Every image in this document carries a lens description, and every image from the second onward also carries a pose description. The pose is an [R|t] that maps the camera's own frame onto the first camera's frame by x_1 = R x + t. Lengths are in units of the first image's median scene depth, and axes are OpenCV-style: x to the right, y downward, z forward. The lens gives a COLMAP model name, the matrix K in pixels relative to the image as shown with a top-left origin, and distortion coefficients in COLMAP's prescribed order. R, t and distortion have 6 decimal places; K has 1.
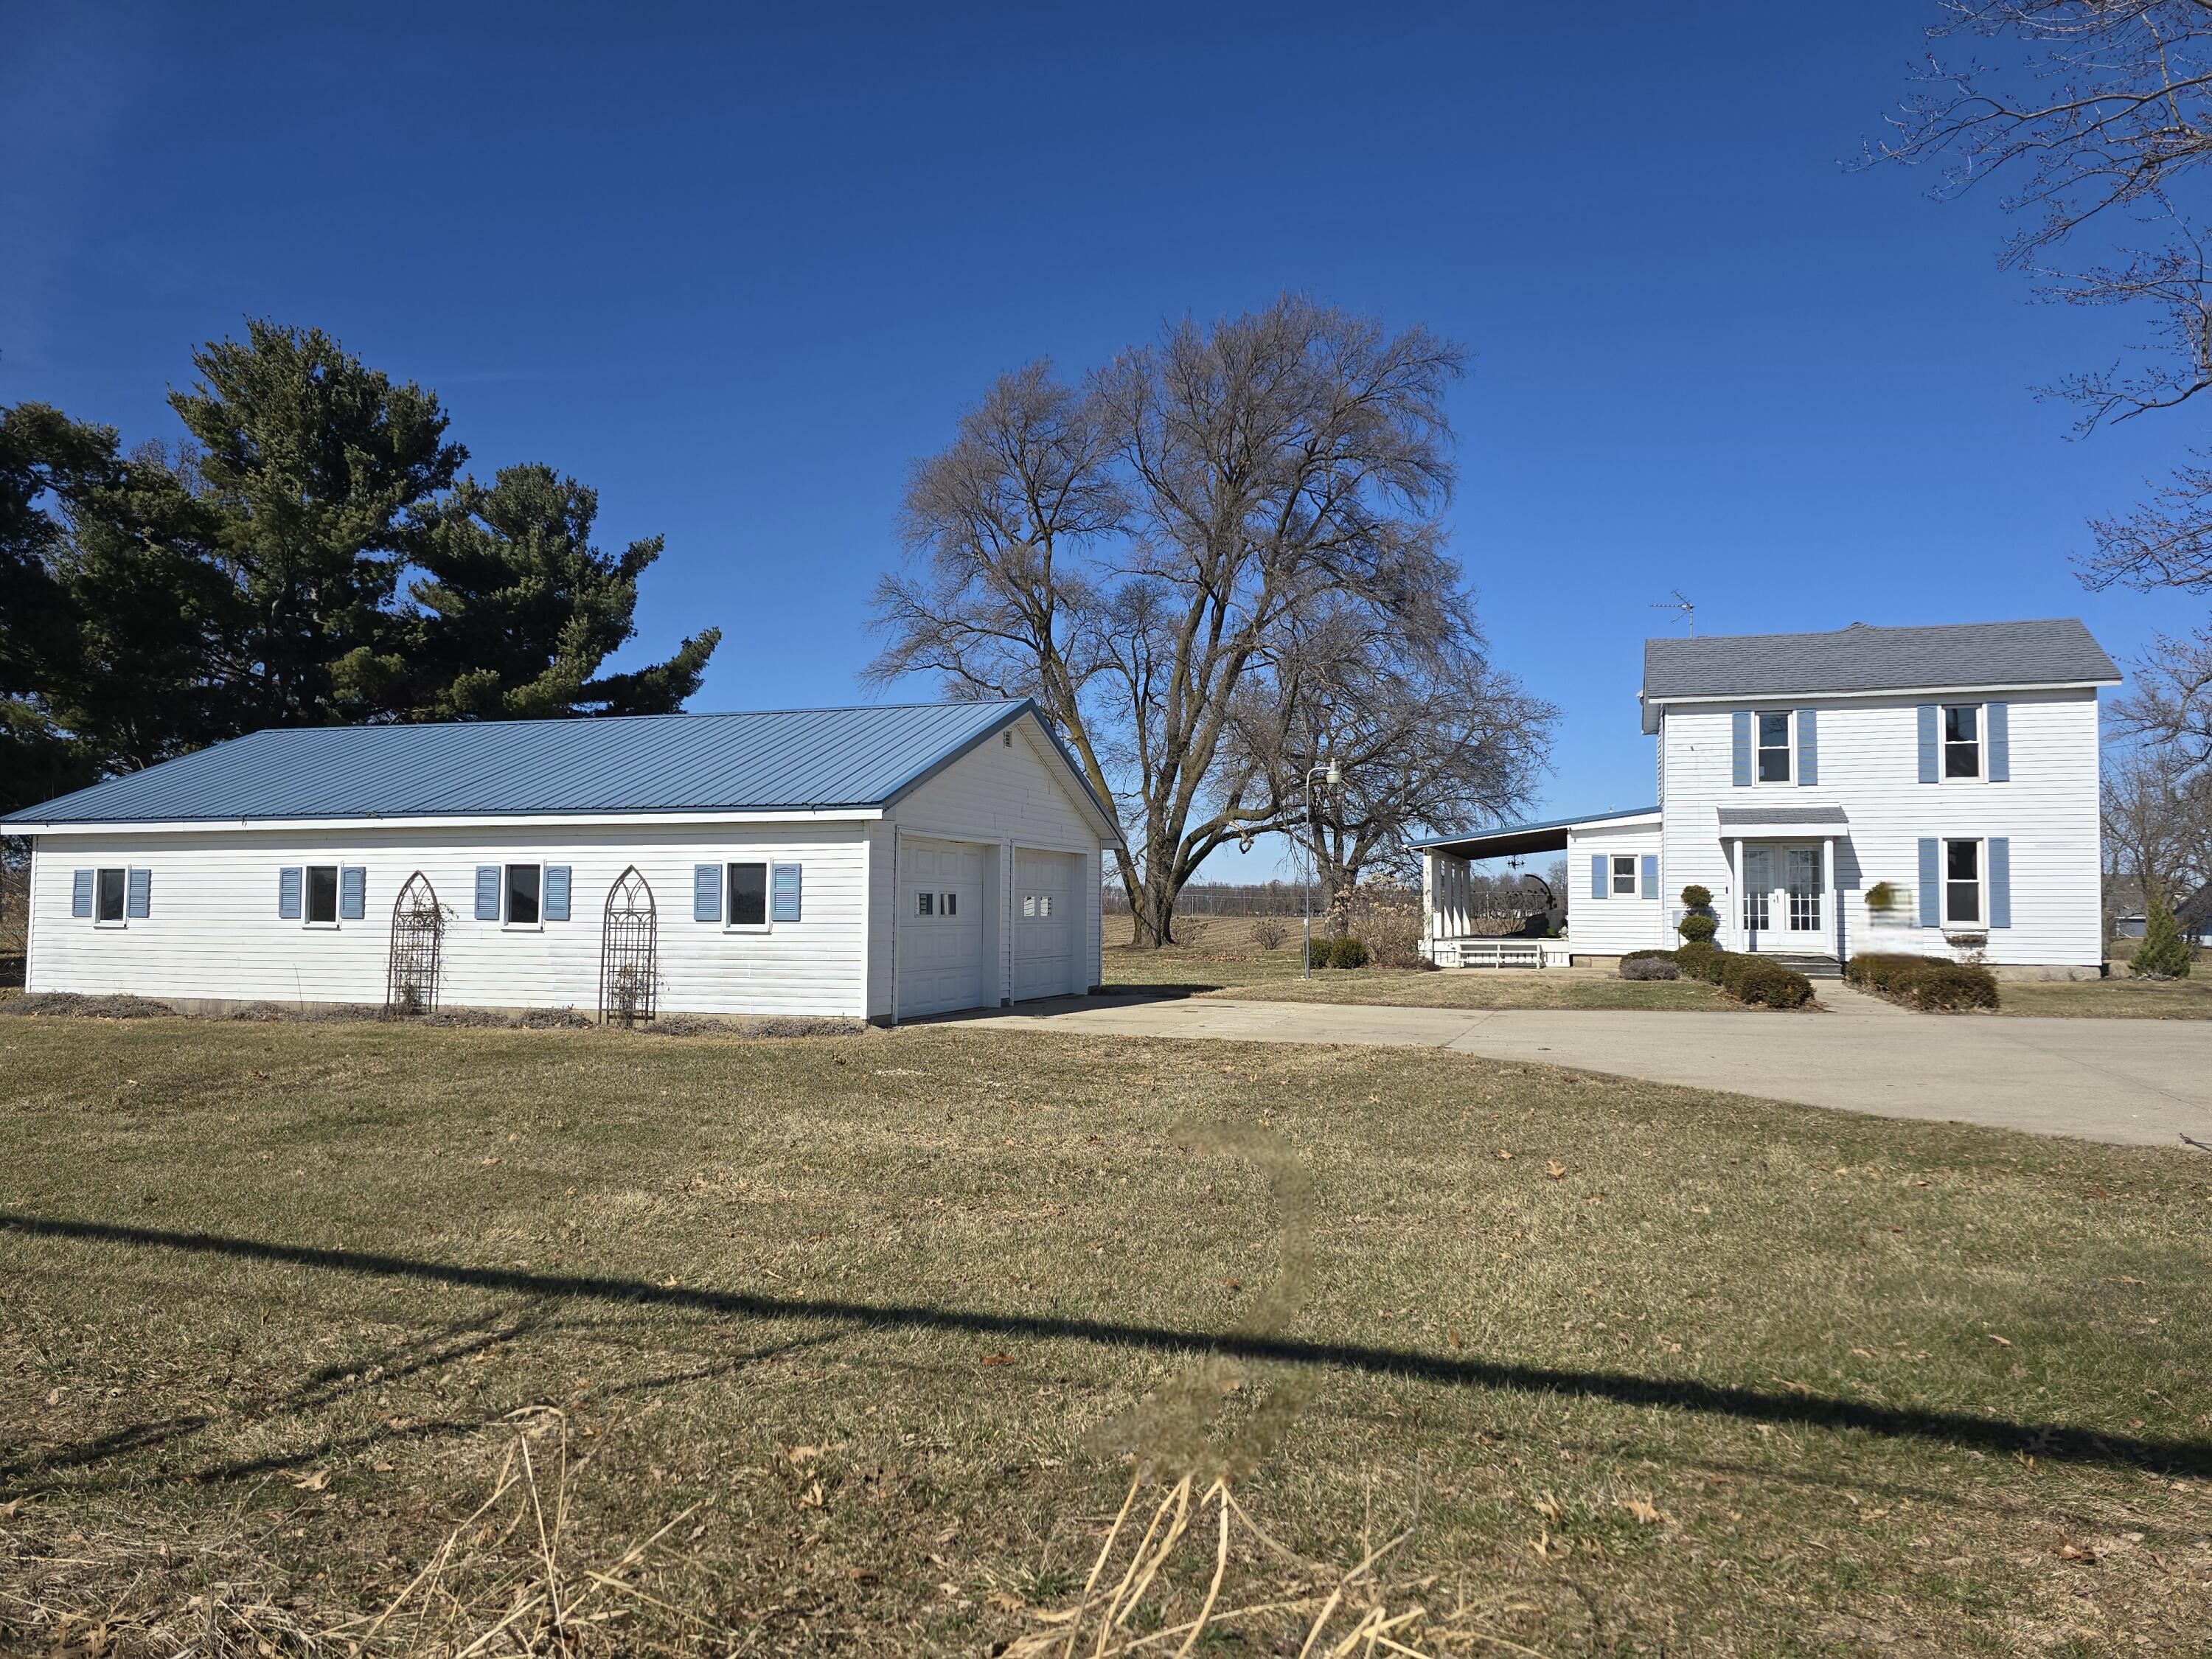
lens RADIAL K [[1472.9, 0, 1109.1], [0, 1472.9, 838.4], [0, 0, 1]] dist [0.090040, -0.064721]
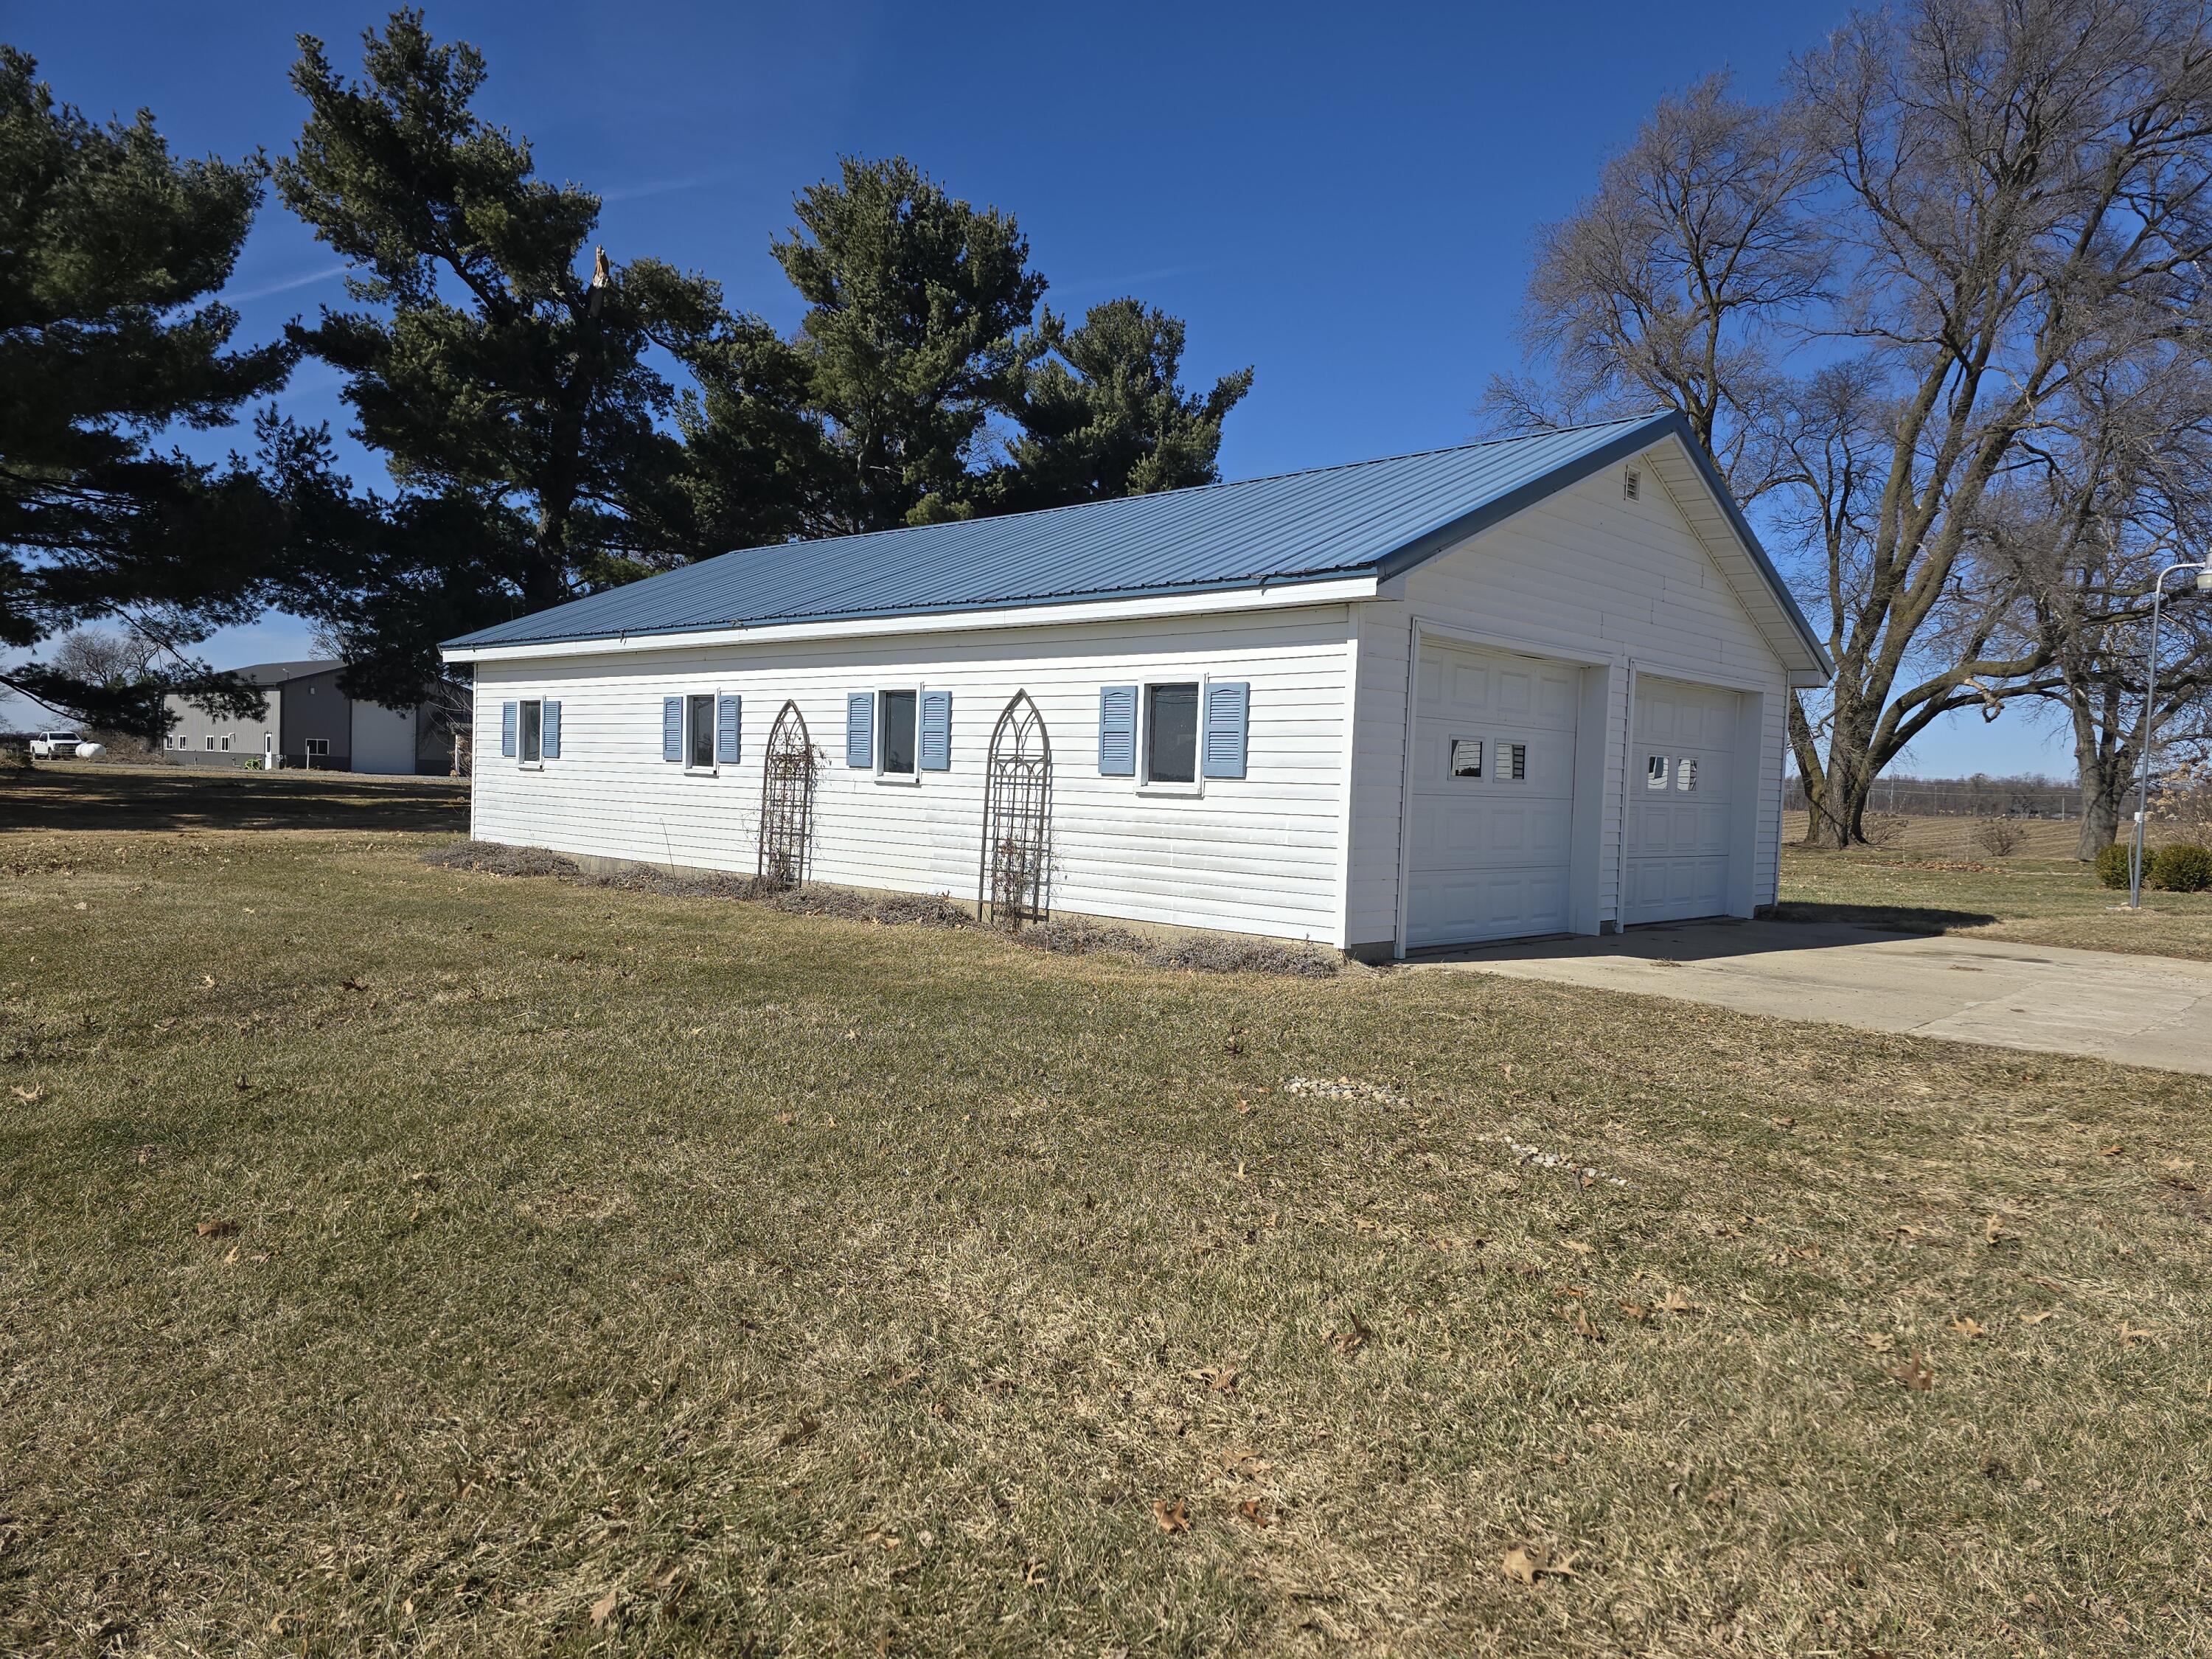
lens RADIAL K [[1520.5, 0, 1108.3], [0, 1520.5, 867.5], [0, 0, 1]] dist [0.070837, -0.069616]
pose [[0.919757, 0.048993, -0.389418, -0.005825], [-0.010937, 0.994993, 0.099349, 0.010365], [0.392336, -0.087118, 0.915687, 0.135767]]
